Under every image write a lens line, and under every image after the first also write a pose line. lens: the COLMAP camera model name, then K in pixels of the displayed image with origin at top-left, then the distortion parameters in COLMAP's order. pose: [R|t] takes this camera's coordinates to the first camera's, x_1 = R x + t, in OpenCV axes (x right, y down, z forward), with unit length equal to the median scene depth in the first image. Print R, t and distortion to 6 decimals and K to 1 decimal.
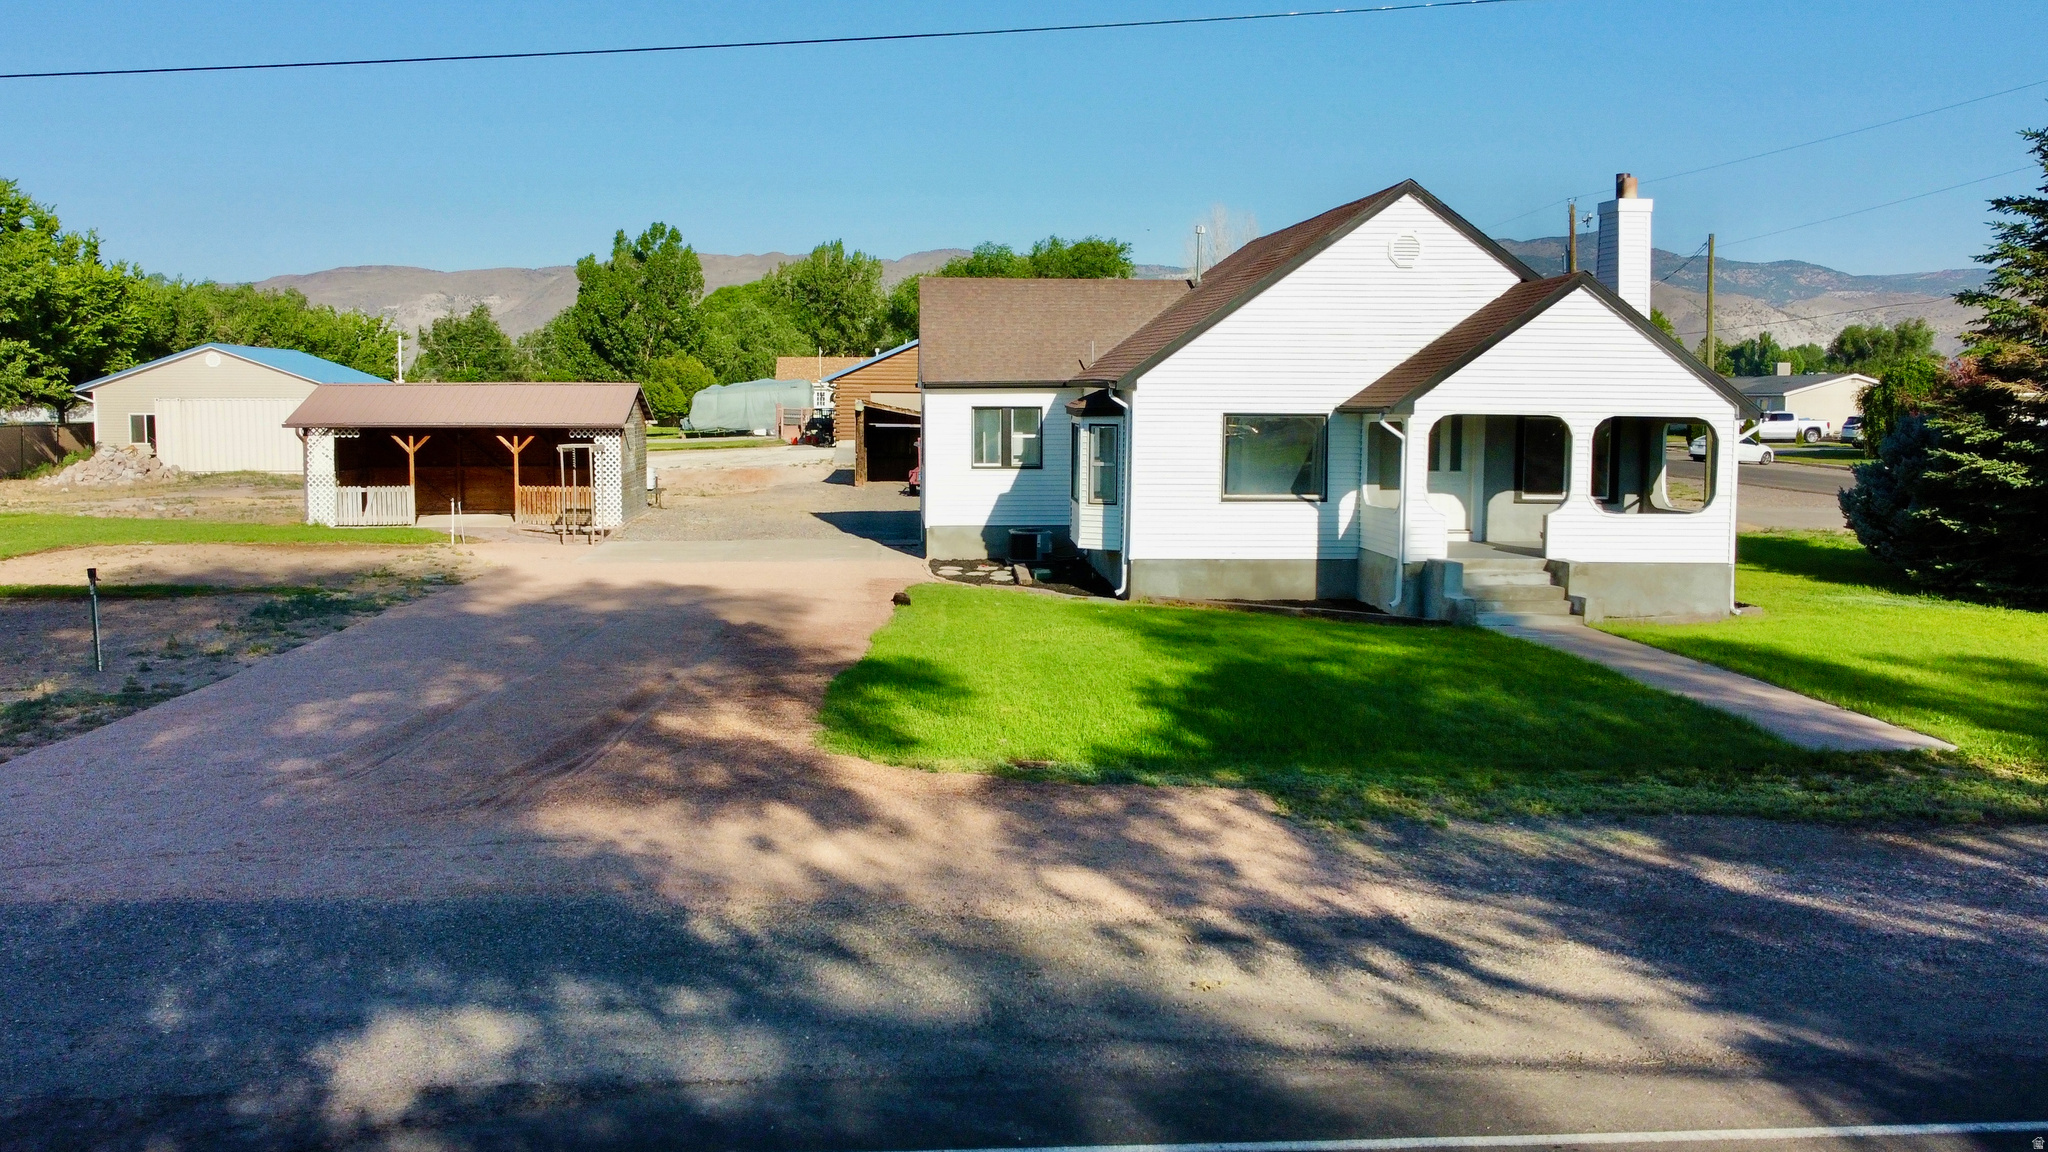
lens RADIAL K [[1874.8, 0, 1014.4], [0, 1874.8, 582.1], [0, 0, 1]] dist [0.001566, 0.000000]
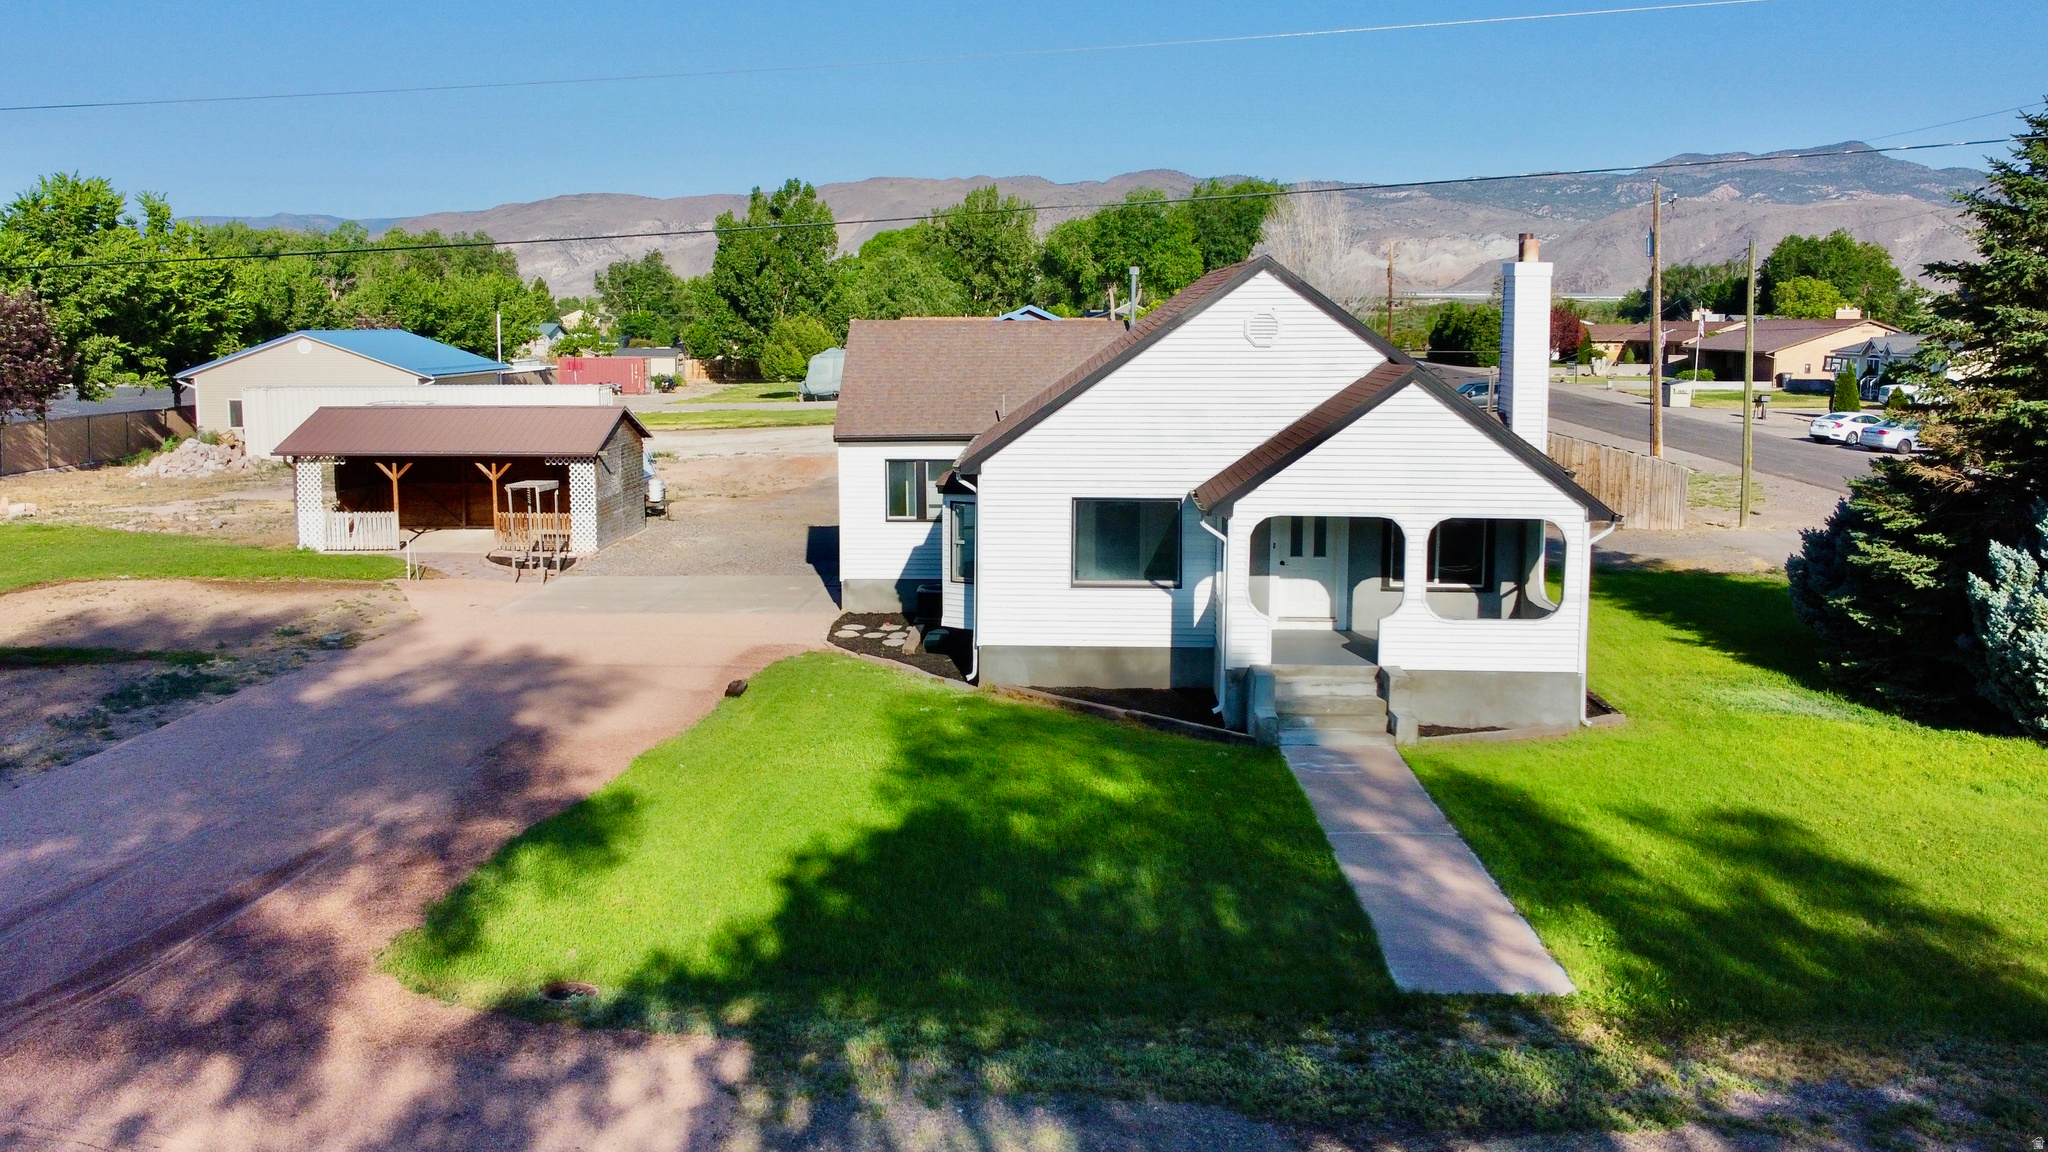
lens RADIAL K [[1874.8, 0, 1012.1], [0, 1874.8, 582.3], [0, 0, 1]] dist [0.001566, 0.000000]
pose [[0.993657, 0.012176, -0.111792, 0.170215], [-0.007502, 0.999084, 0.042134, -0.077979], [0.112203, -0.041028, 0.992838, 0.027559]]
